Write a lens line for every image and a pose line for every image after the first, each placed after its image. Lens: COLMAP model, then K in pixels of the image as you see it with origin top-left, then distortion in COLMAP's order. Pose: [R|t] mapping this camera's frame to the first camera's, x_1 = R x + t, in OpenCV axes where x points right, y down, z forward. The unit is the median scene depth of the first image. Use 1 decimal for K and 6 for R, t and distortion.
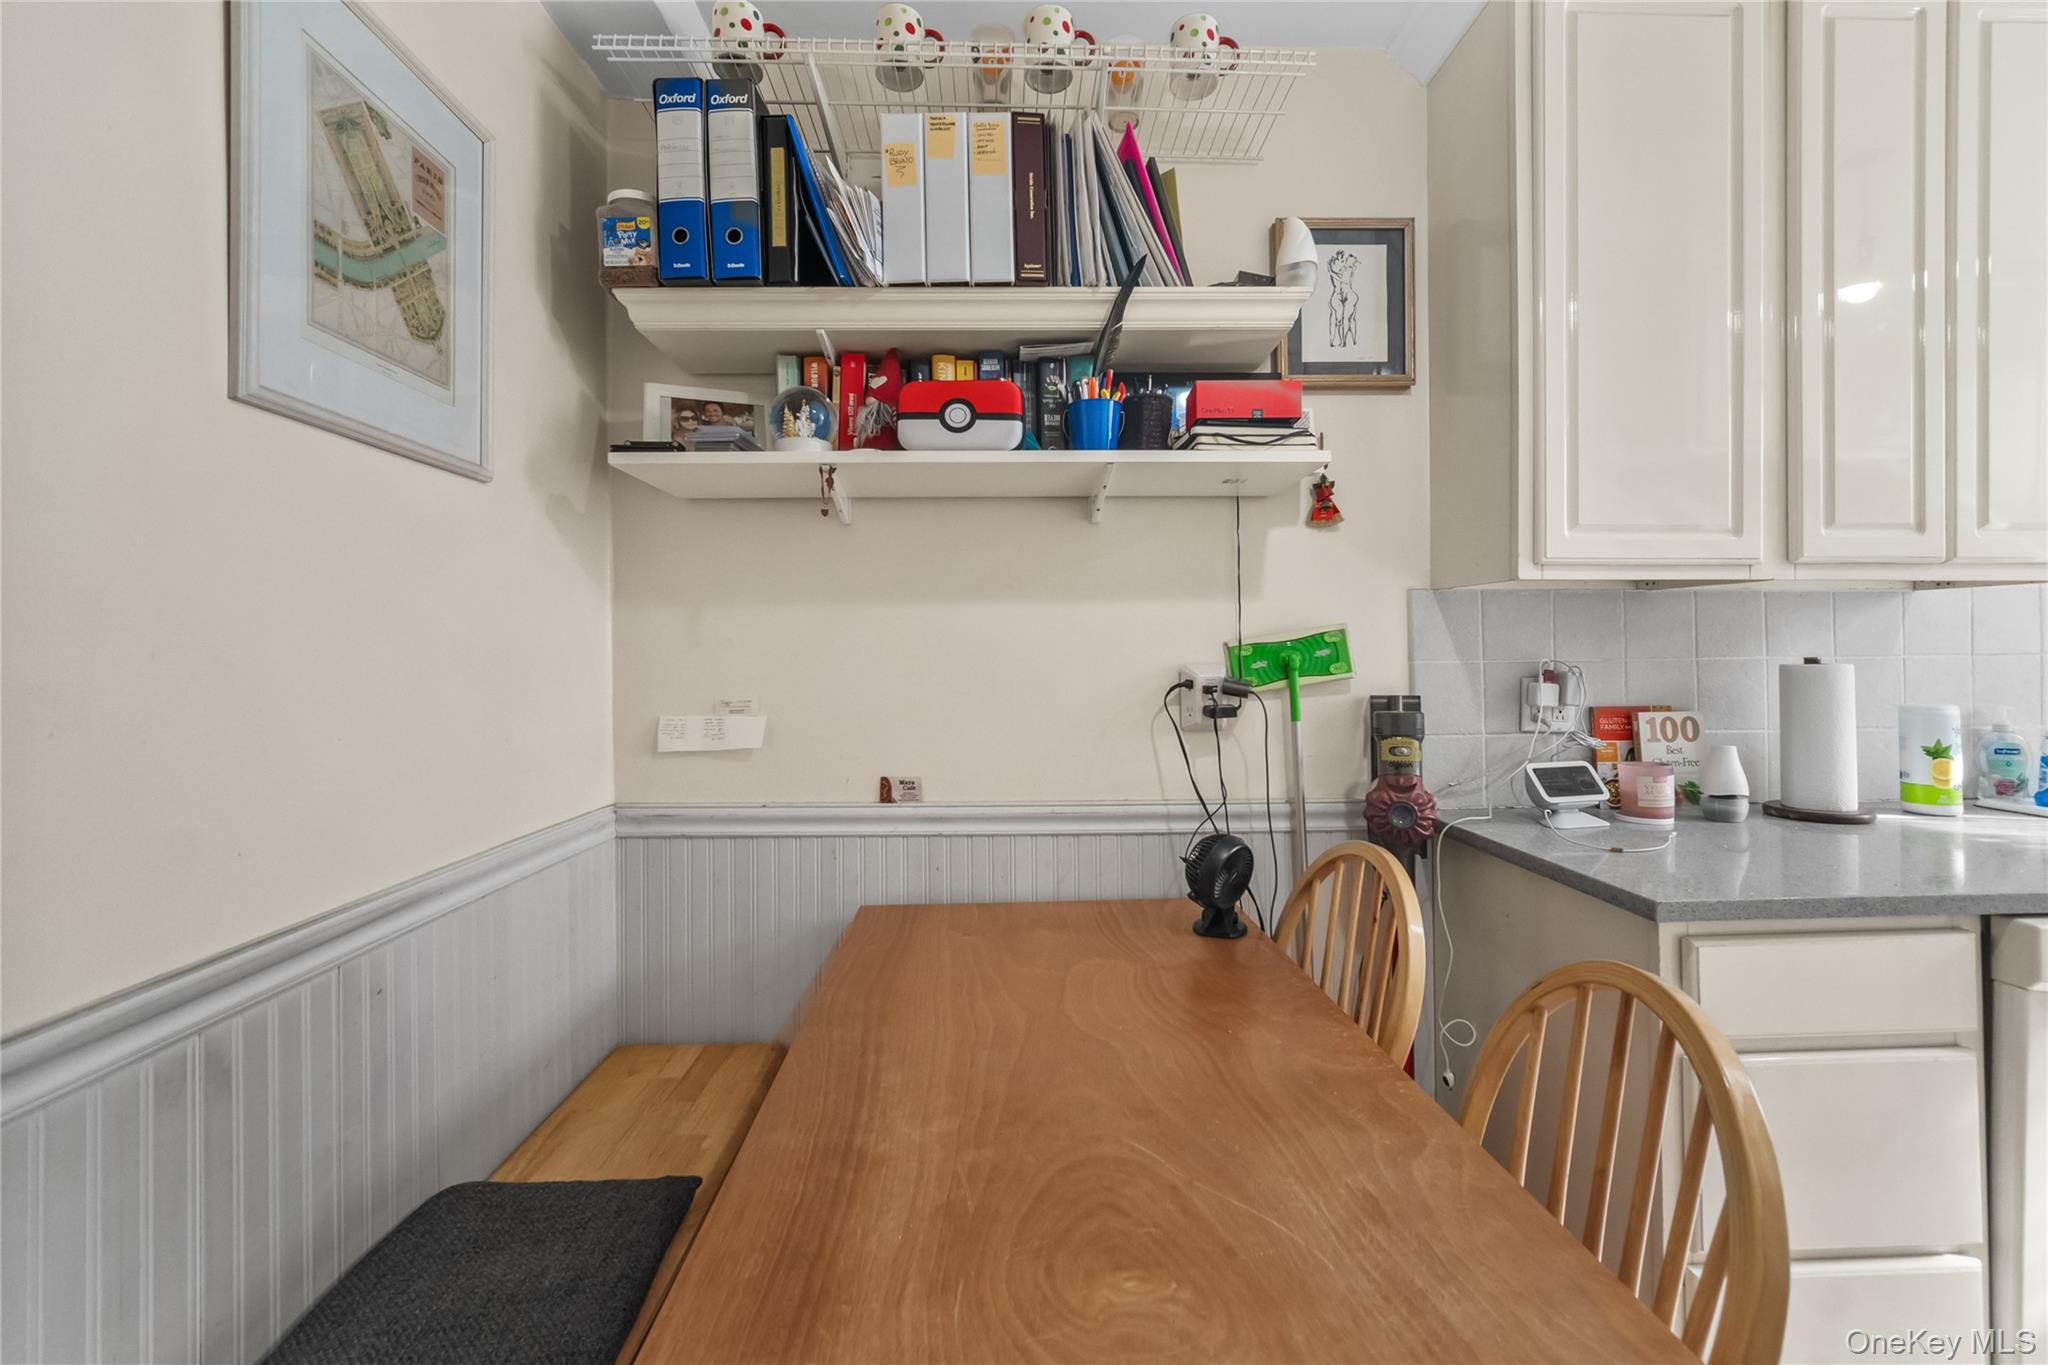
lens RADIAL K [[827.7, 0, 1029.7], [0, 827.7, 654.4], [0, 0, 1]] dist [-0.003225, -0.000020]
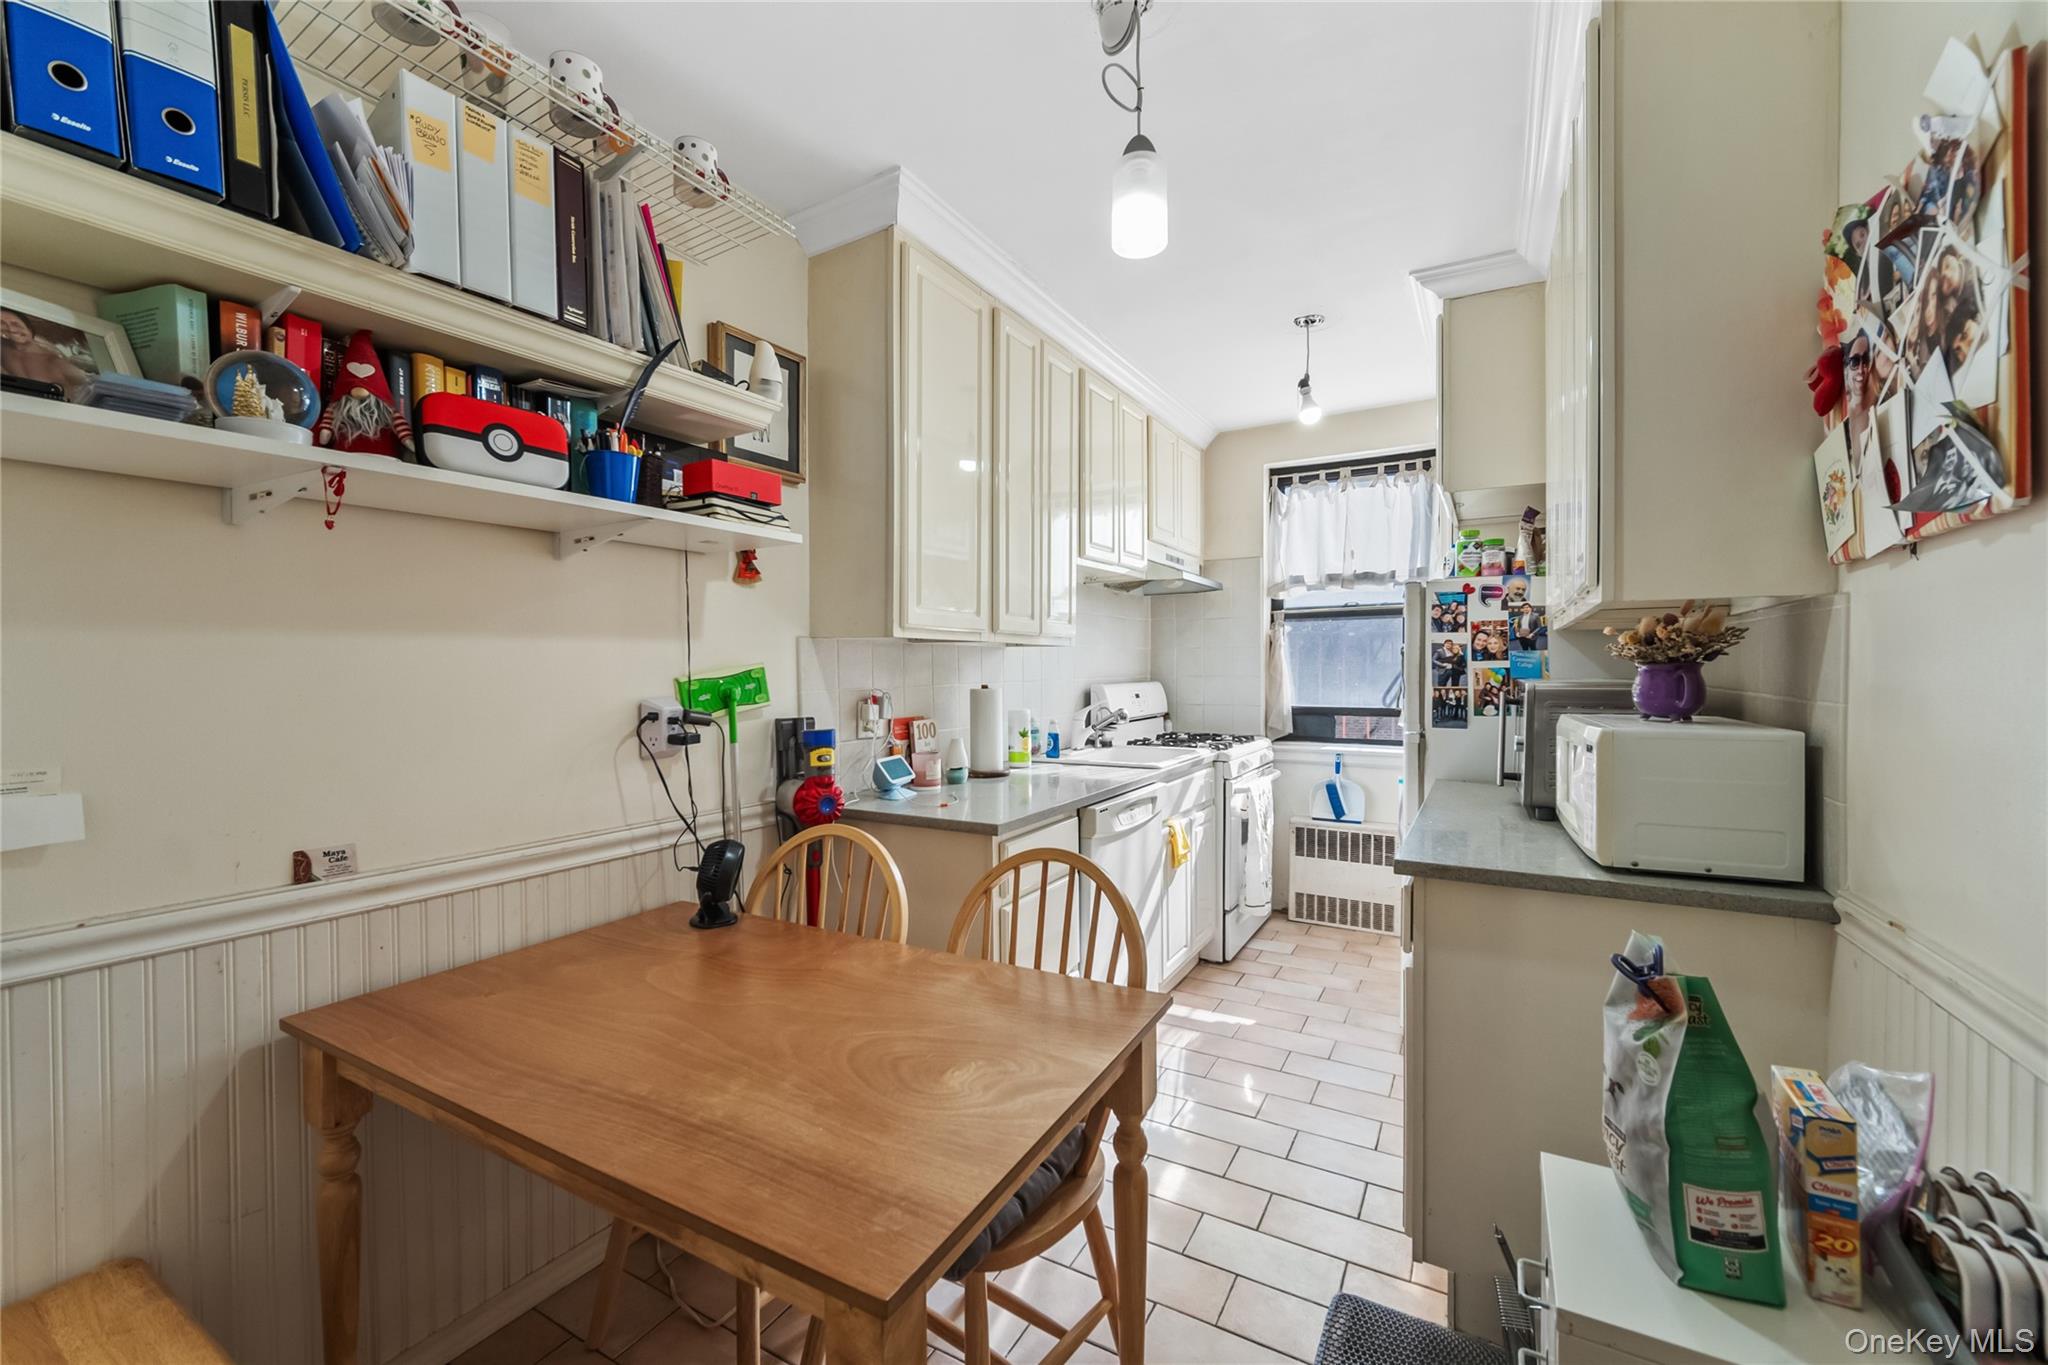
lens RADIAL K [[818.4, 0, 1015.8], [0, 818.4, 682.3], [0, 0, 1]] dist [-0.002287, -0.000432]
pose [[0.539948, -0.010671, 0.841631, -0.487611], [0.005230, 0.999943, 0.009323, -0.018012], [-0.841682, -0.000632, 0.539973, 0.003163]]
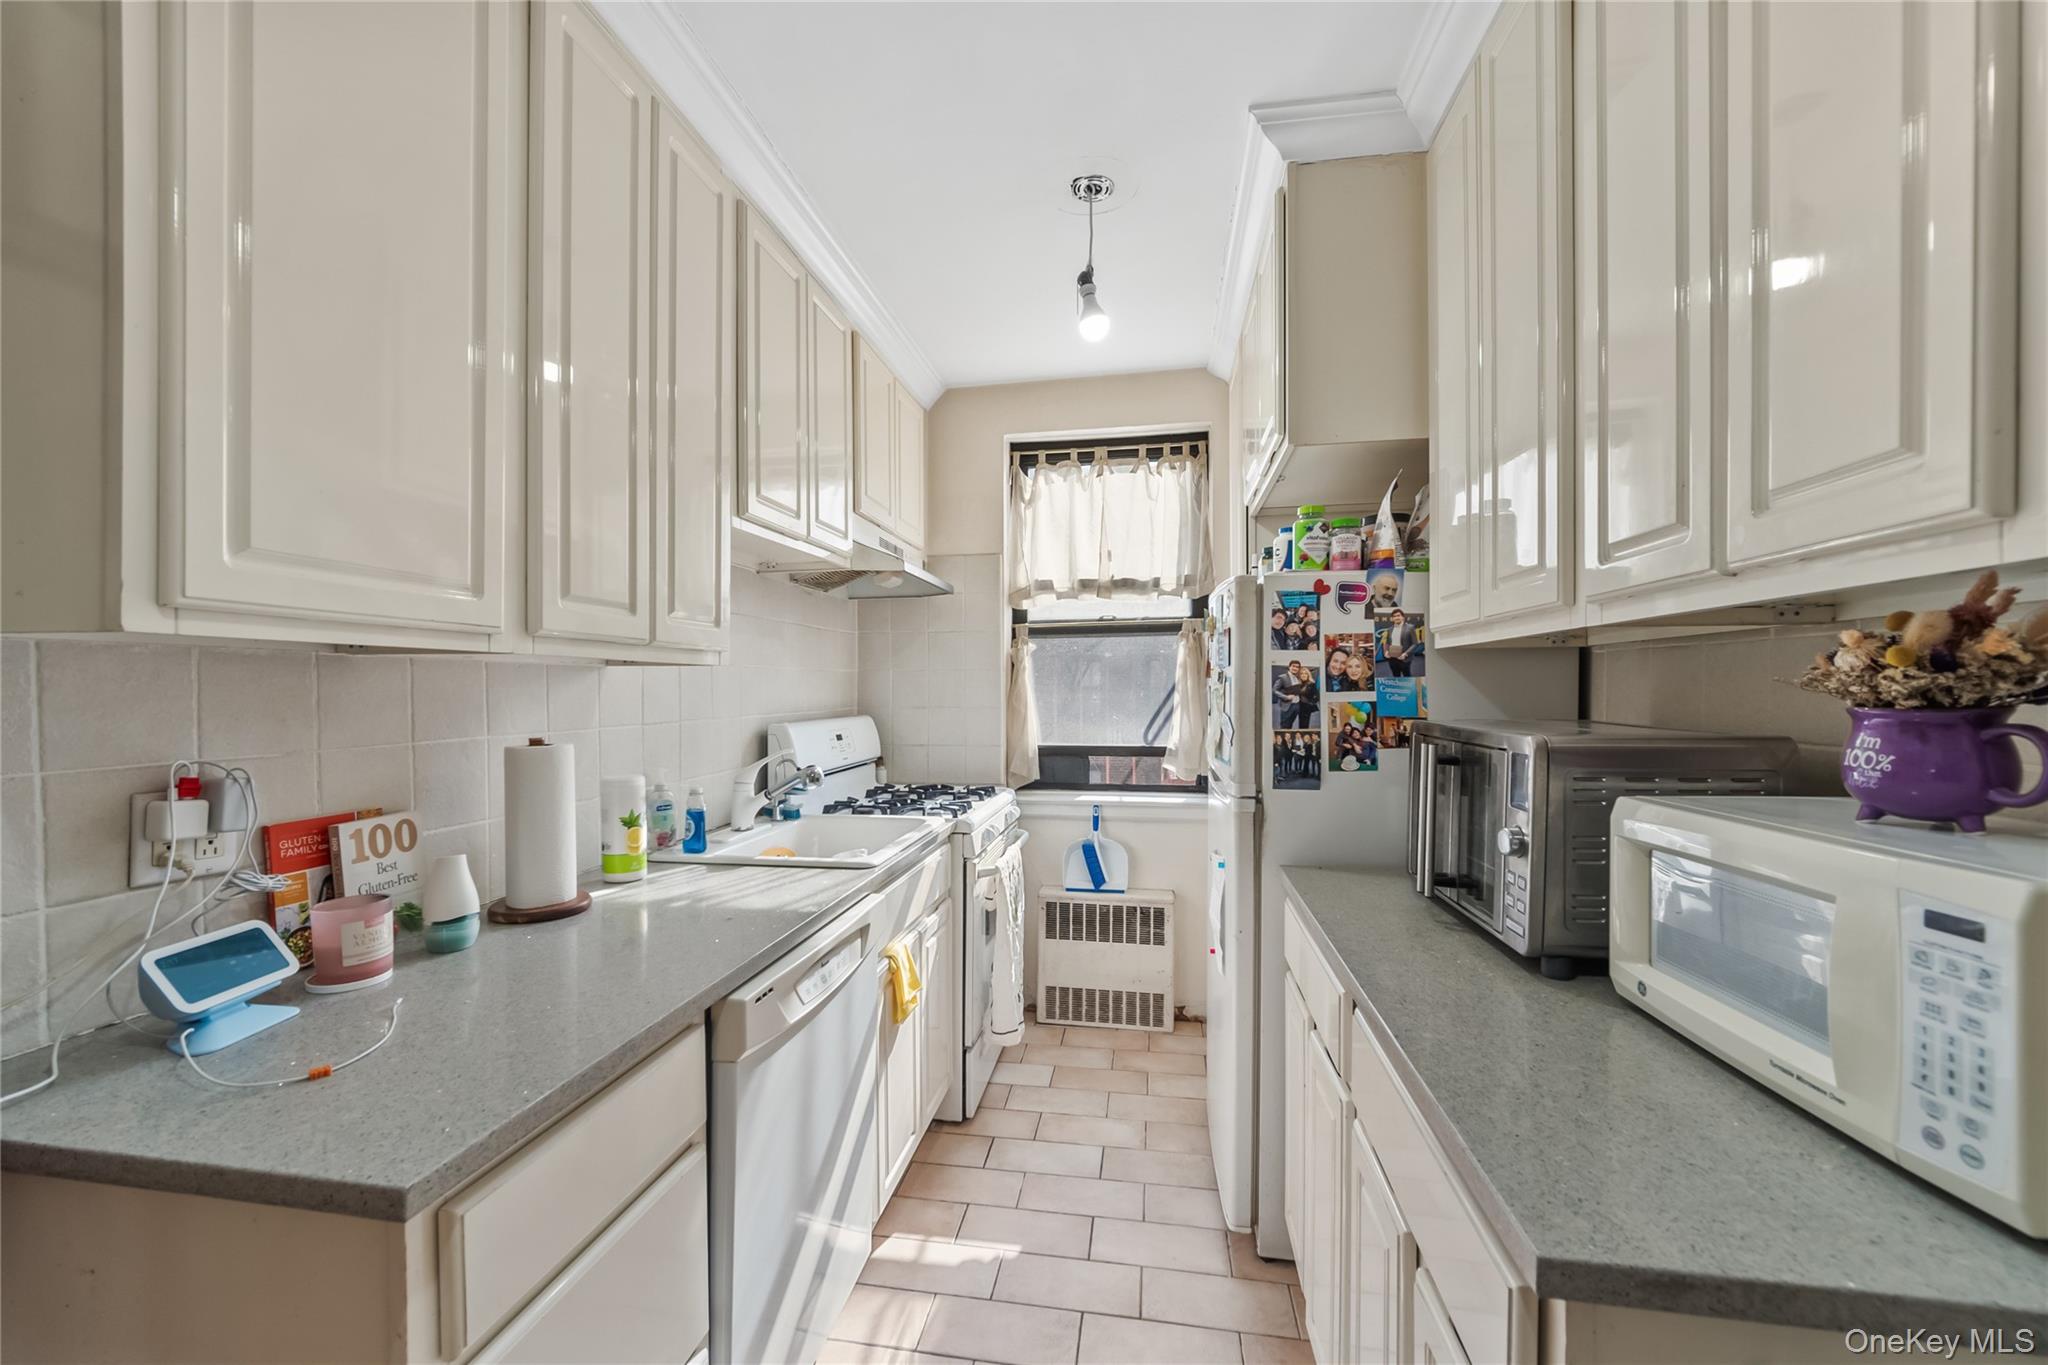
lens RADIAL K [[818.4, 0, 1015.8], [0, 818.4, 682.3], [0, 0, 1]] dist [-0.002287, -0.000432]
pose [[0.214200, 0.013880, 0.976691, 0.180246], [0.008907, 0.999830, -0.016162, -0.039038], [-0.976749, 0.012161, 0.214040, 0.291647]]
